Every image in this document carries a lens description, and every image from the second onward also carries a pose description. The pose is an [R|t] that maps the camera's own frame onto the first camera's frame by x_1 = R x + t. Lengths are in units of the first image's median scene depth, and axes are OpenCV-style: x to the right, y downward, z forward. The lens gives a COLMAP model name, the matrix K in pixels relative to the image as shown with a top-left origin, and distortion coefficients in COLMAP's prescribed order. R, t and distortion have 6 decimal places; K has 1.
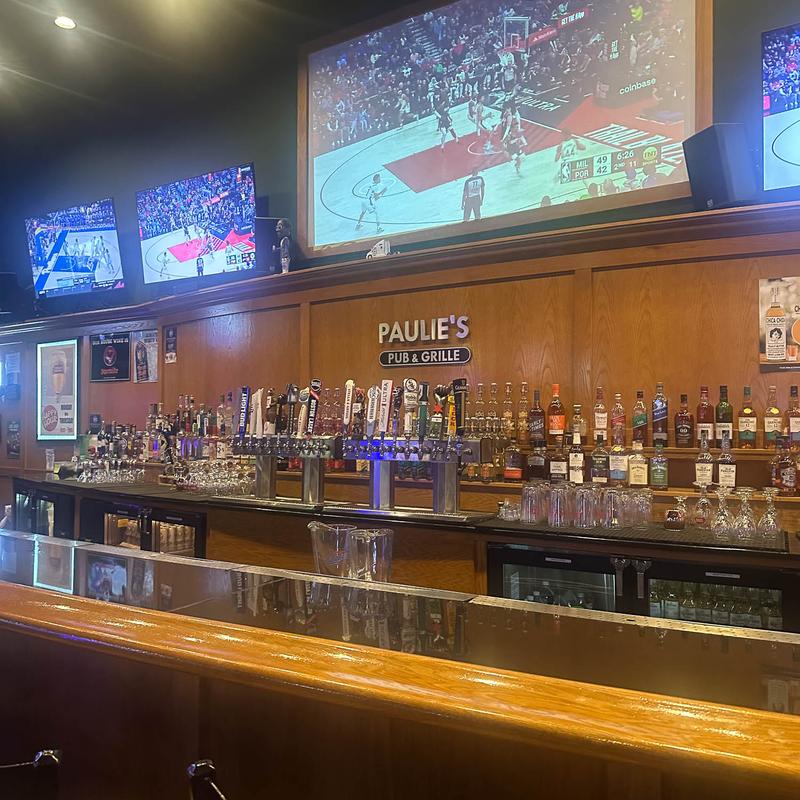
lens RADIAL K [[754.2, 0, 397.9], [0, 754.2, 415.1], [0, 0, 1]] dist [0.142860, -0.250272]
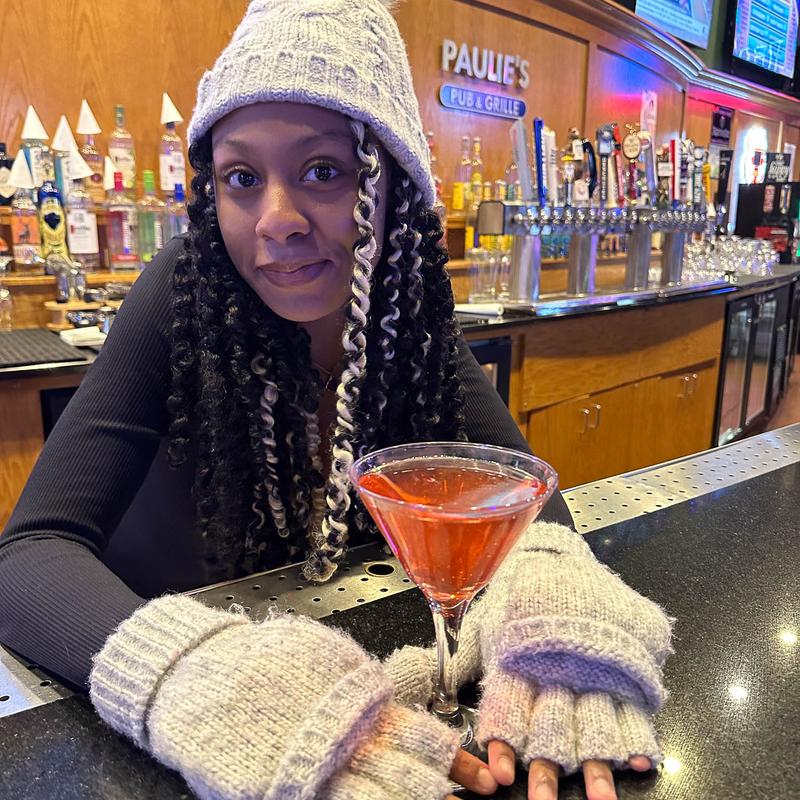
lens RADIAL K [[754.2, 0, 397.9], [0, 754.2, 415.1], [0, 0, 1]] dist [0.142860, -0.250272]
pose [[0.184985, -0.239147, 0.953199, -0.821759], [-0.019766, 0.968838, 0.246907, 0.042350], [-0.982543, -0.064515, 0.174493, 0.930194]]
